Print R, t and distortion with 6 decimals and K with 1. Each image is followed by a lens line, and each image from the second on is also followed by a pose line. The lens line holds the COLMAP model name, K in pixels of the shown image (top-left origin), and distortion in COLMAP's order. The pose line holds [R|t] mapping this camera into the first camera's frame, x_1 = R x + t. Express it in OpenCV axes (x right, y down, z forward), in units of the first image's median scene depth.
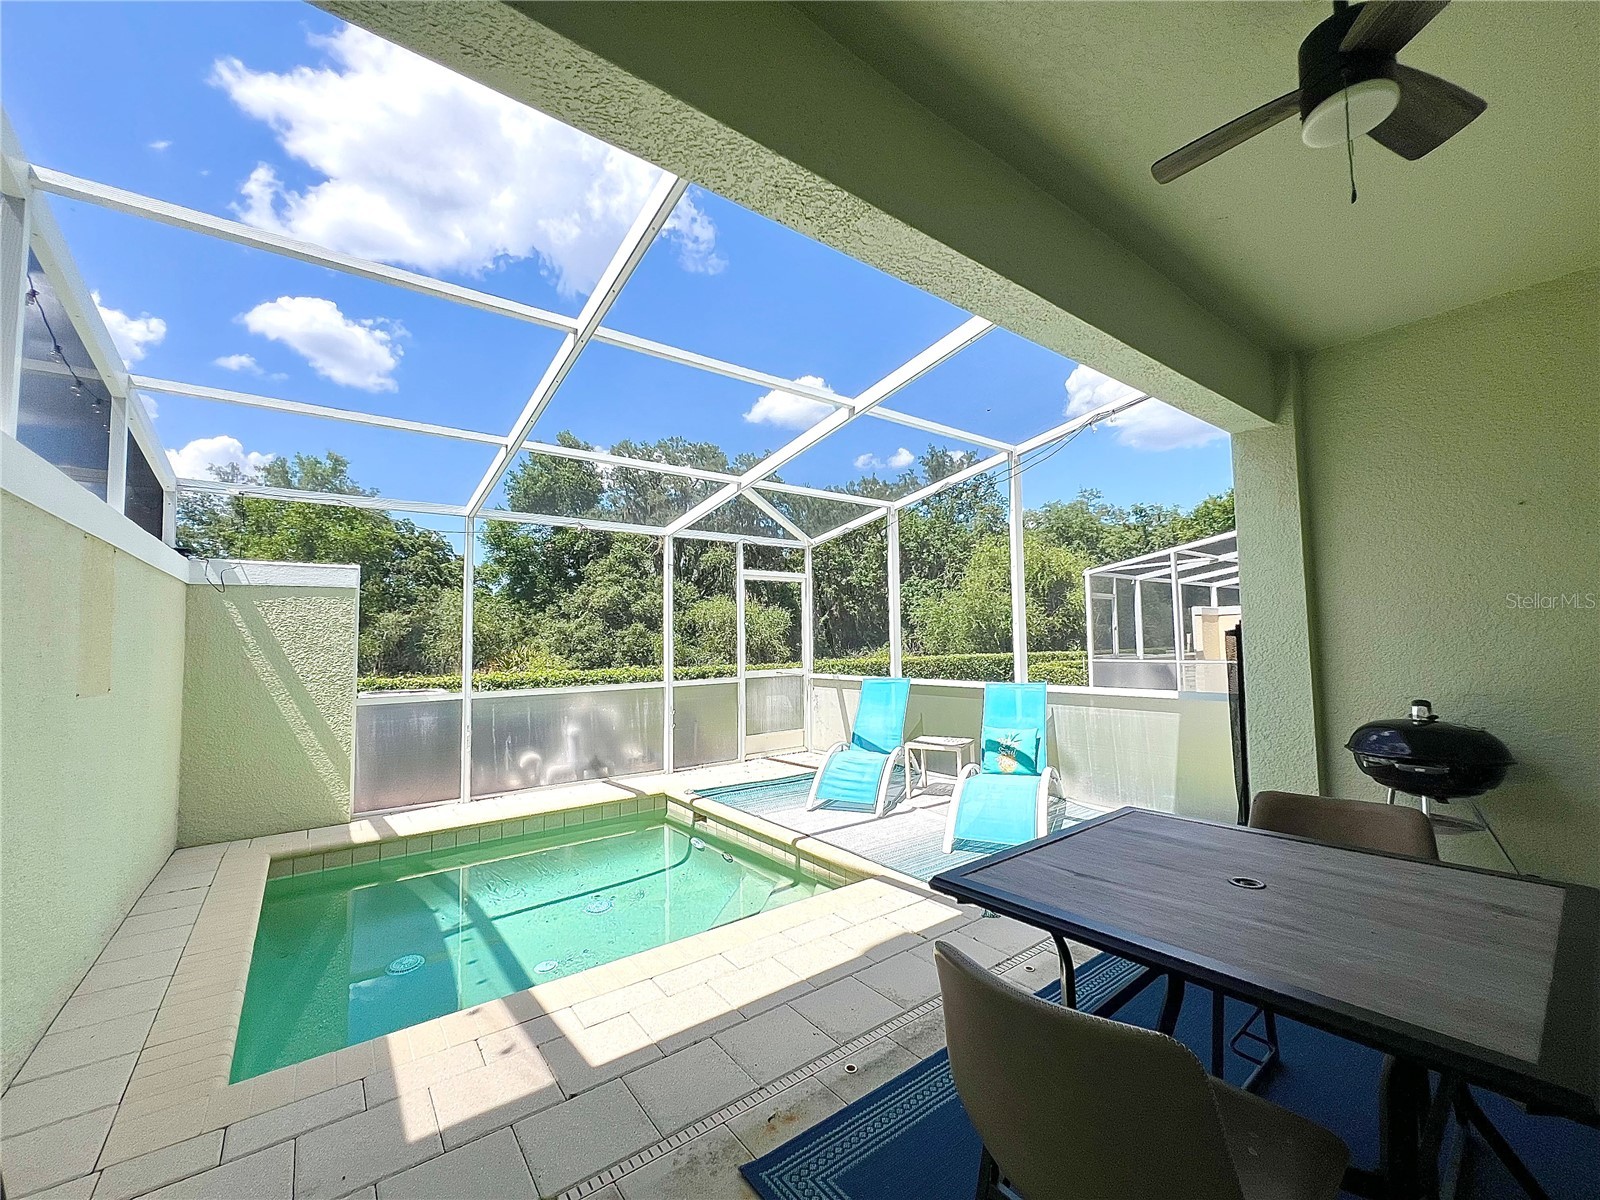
lens RADIAL K [[636.0, 0, 802.8], [0, 636.0, 596.2], [0, 0, 1]] dist [-0.002141, -0.000698]
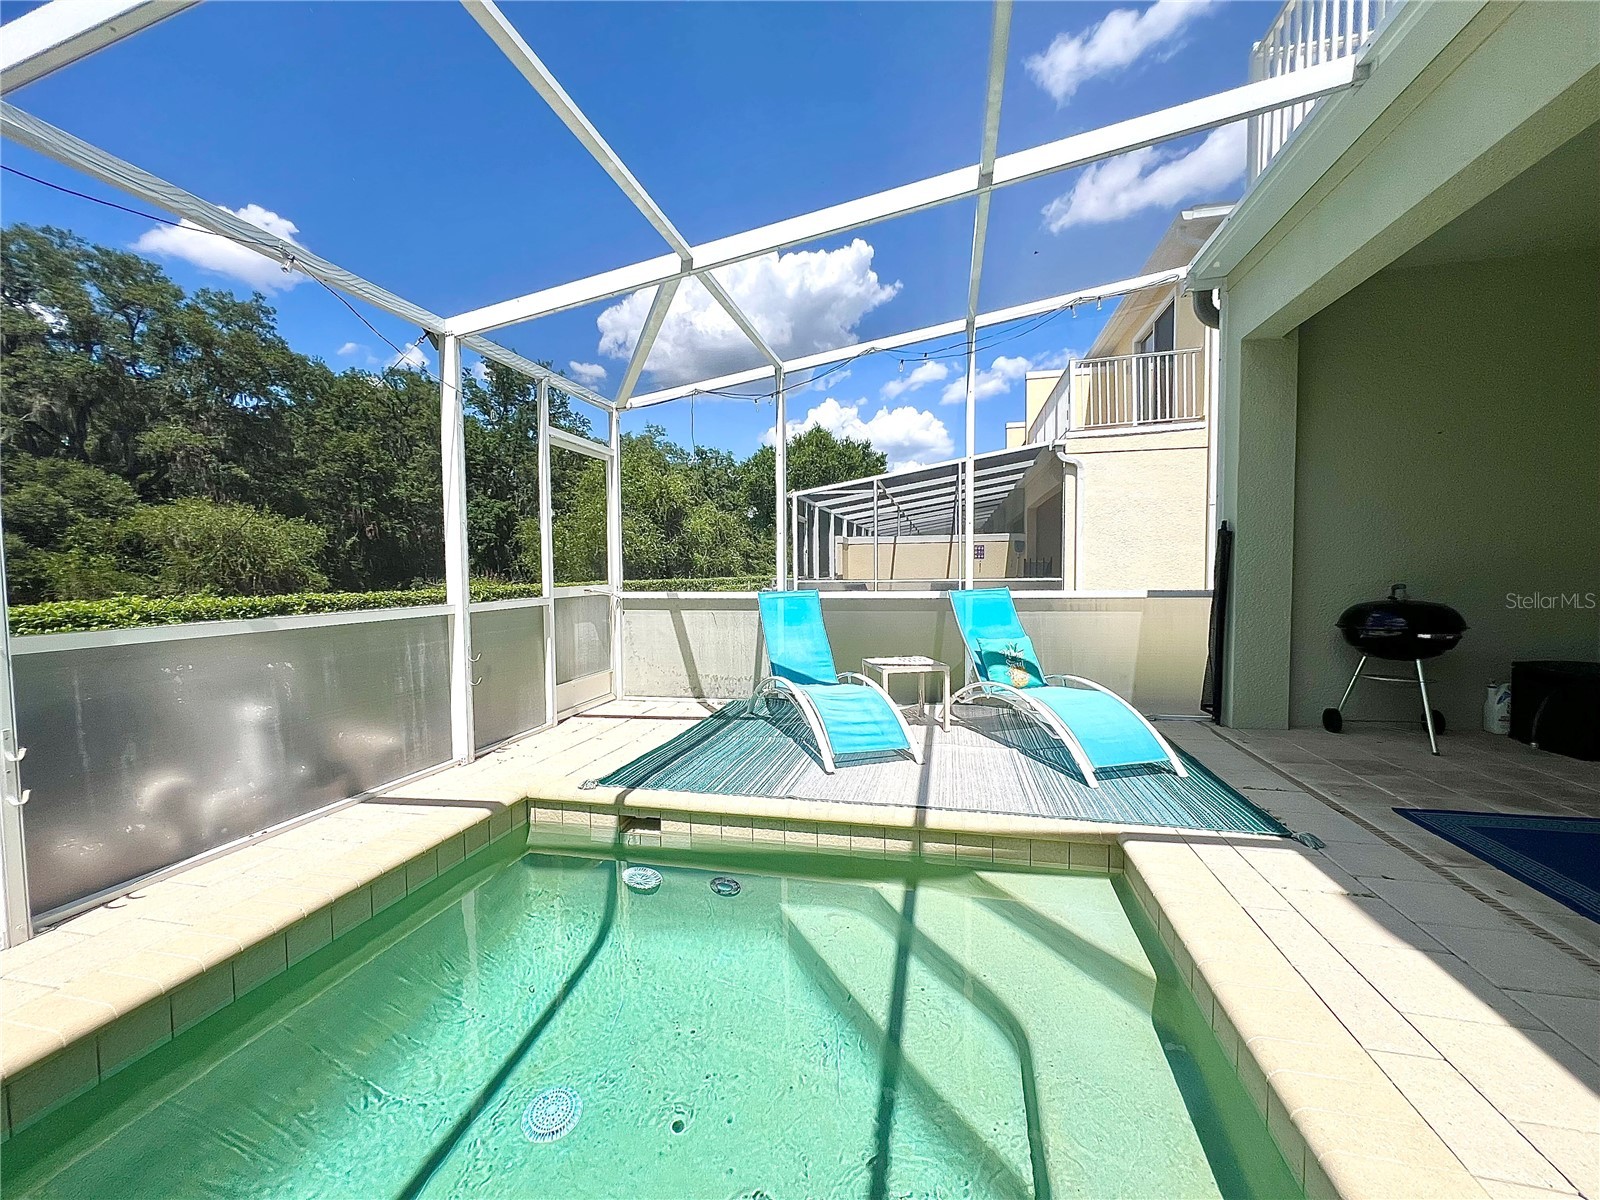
lens RADIAL K [[636.0, 0, 803.7], [0, 636.0, 598.7], [0, 0, 1]] dist [-0.002141, -0.000698]
pose [[0.764184, -0.021712, 0.644633, -0.350132], [-0.047725, 0.994790, 0.090082, 0.066763], [-0.643230, -0.099604, 0.759167, 0.392971]]
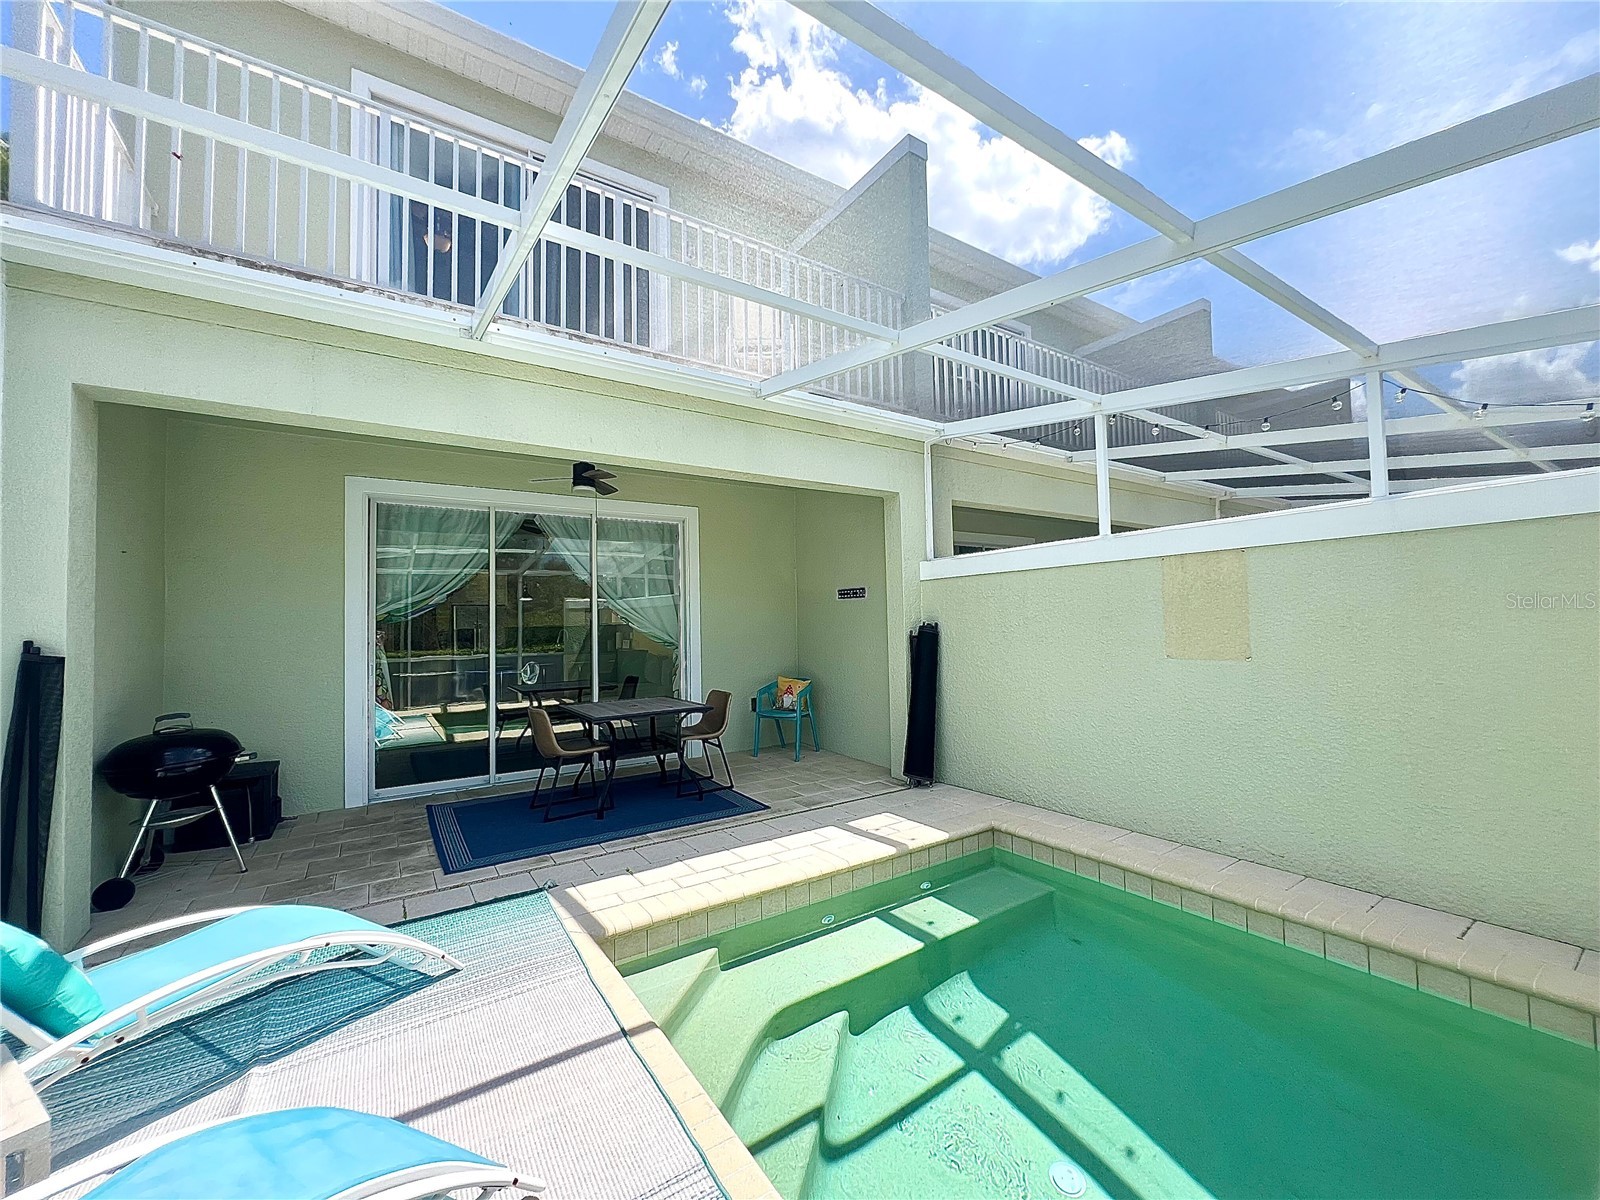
lens RADIAL K [[636.0, 0, 804.7], [0, 636.0, 599.2], [0, 0, 1]] dist [-0.002141, -0.000698]
pose [[-0.996844, 0.040888, 0.068047, -0.128418], [0.033151, 0.993247, -0.111178, 0.059421], [-0.072133, -0.108571, -0.991468, 1.032181]]
